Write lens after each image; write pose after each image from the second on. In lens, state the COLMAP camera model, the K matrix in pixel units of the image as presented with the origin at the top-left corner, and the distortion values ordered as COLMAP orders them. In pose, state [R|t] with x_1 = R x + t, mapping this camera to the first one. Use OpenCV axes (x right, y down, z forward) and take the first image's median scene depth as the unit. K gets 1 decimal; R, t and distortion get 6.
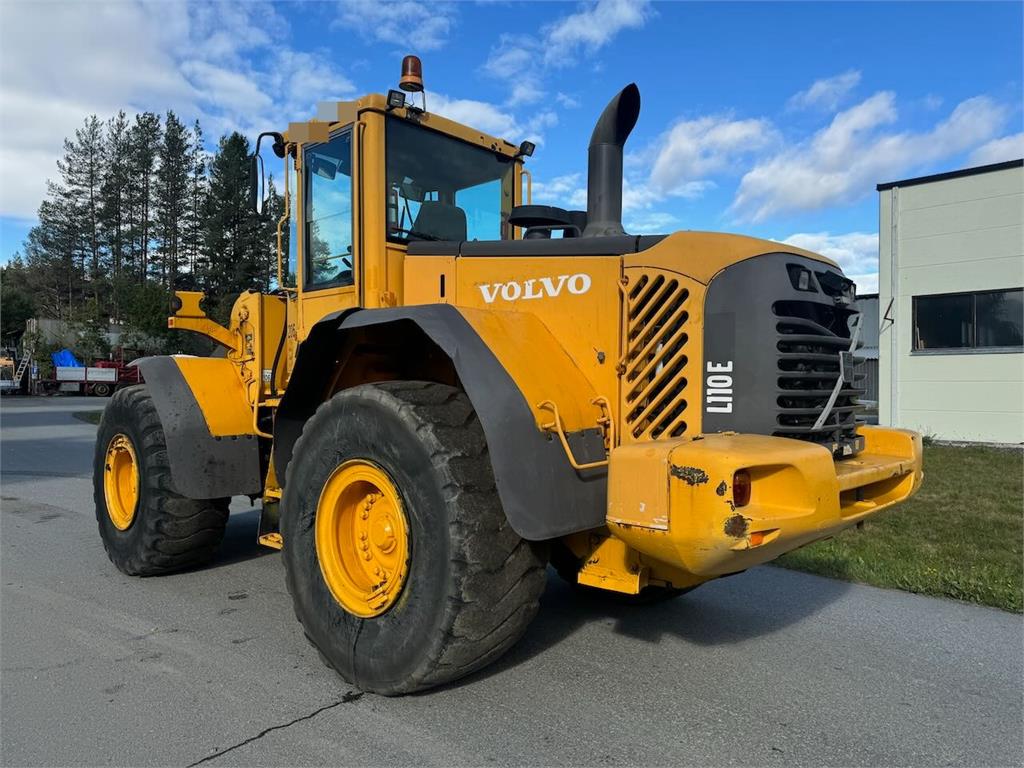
lens RADIAL K [[725.2, 0, 509.2], [0, 725.2, 383.3], [0, 0, 1]] dist [0.049406, -0.055651]
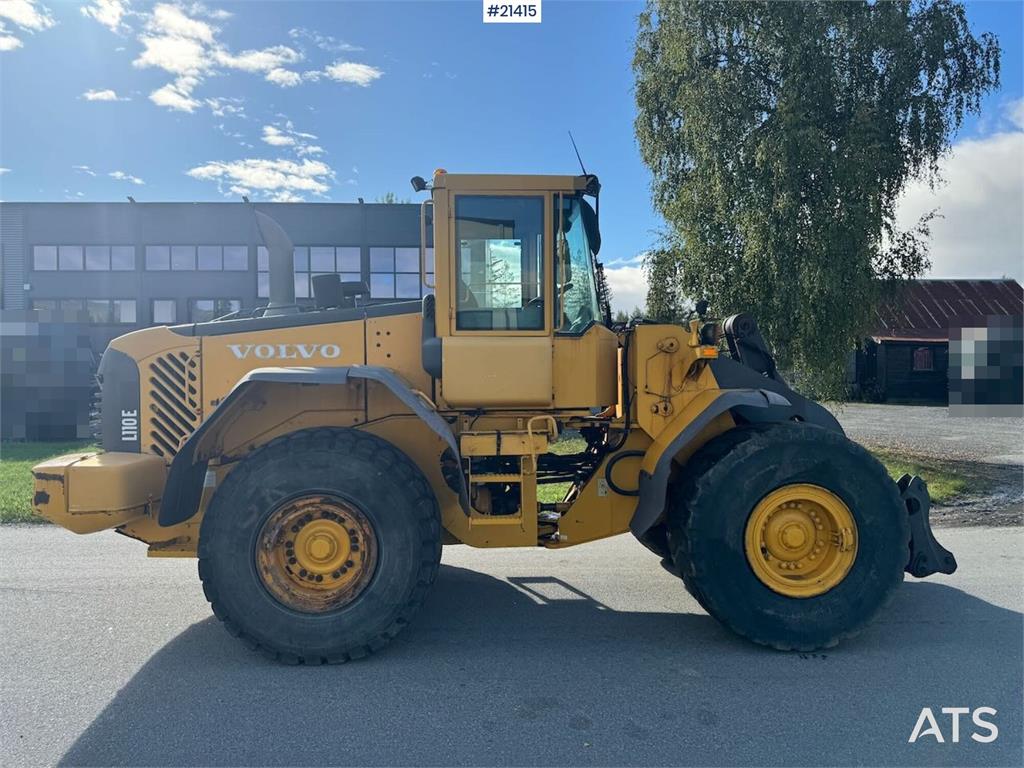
lens RADIAL K [[725.2, 0, 509.4], [0, 725.2, 381.2], [0, 0, 1]] dist [0.049406, -0.055651]
pose [[-0.681486, 0.013774, -0.731702, 0.692668], [0.006710, 0.999898, 0.012573, -0.083775], [0.731801, 0.003659, -0.681509, 2.125027]]
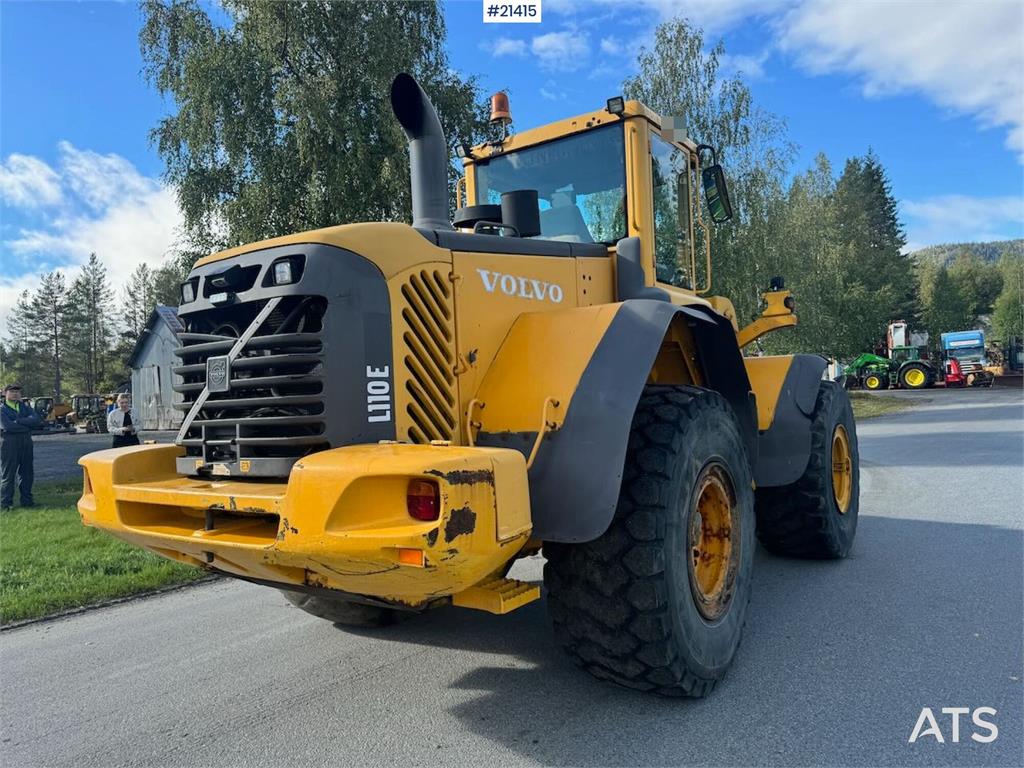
lens RADIAL K [[725.2, 0, 511.5], [0, 725.2, 388.2], [0, 0, 1]] dist [0.049406, -0.055651]
pose [[0.156563, -0.022217, -0.987418, 0.903375], [0.043320, 0.998939, -0.015608, 0.014657], [0.986718, -0.040332, 0.157359, 0.794401]]
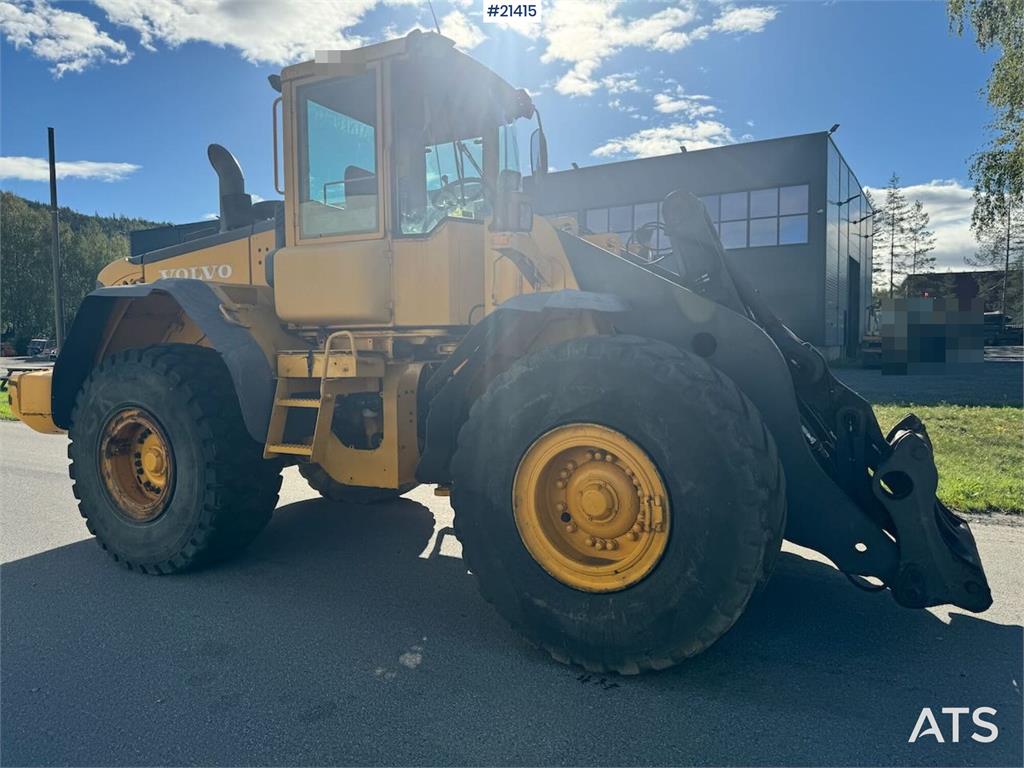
lens RADIAL K [[725.2, 0, 508.8], [0, 725.2, 375.5], [0, 0, 1]] dist [0.049406, -0.055651]
pose [[-0.964921, 0.022986, -0.261531, -0.179730], [0.011934, 0.998970, 0.043770, 0.009888], [0.262267, 0.039114, -0.964202, 2.393523]]
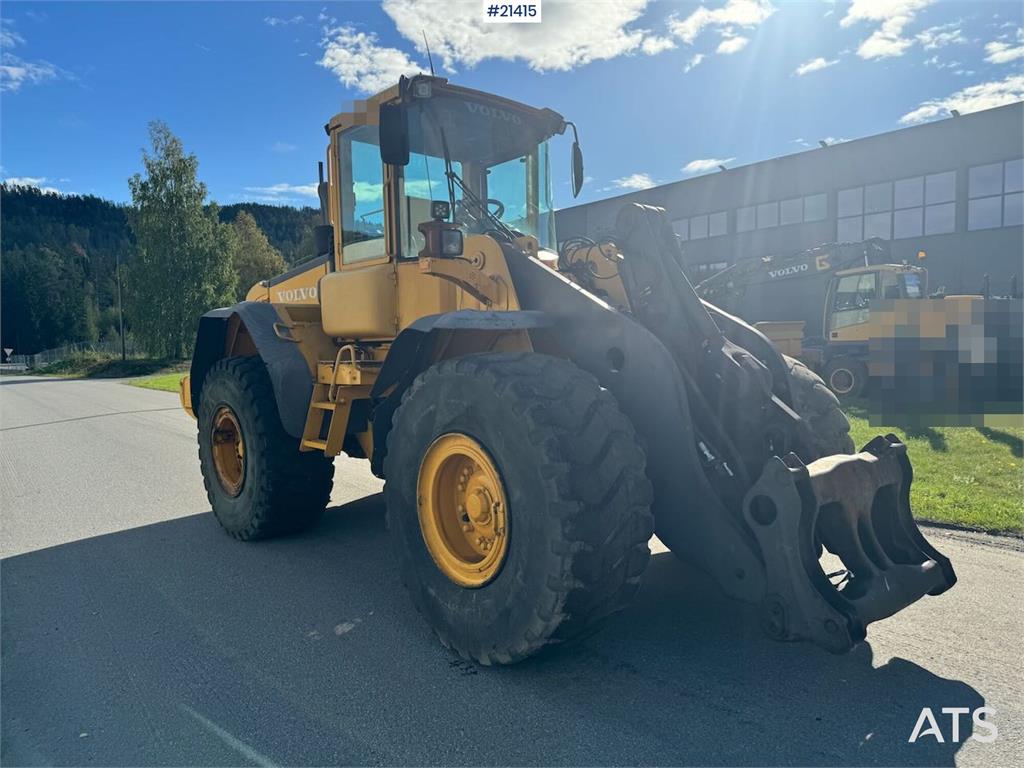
lens RADIAL K [[725.2, 0, 512.6], [0, 725.2, 385.2], [0, 0, 1]] dist [0.049406, -0.055651]
pose [[-0.995011, 0.016029, 0.098465, -0.604423], [0.021723, 0.998136, 0.057033, -0.007009], [-0.097367, 0.058887, -0.993505, 2.504230]]
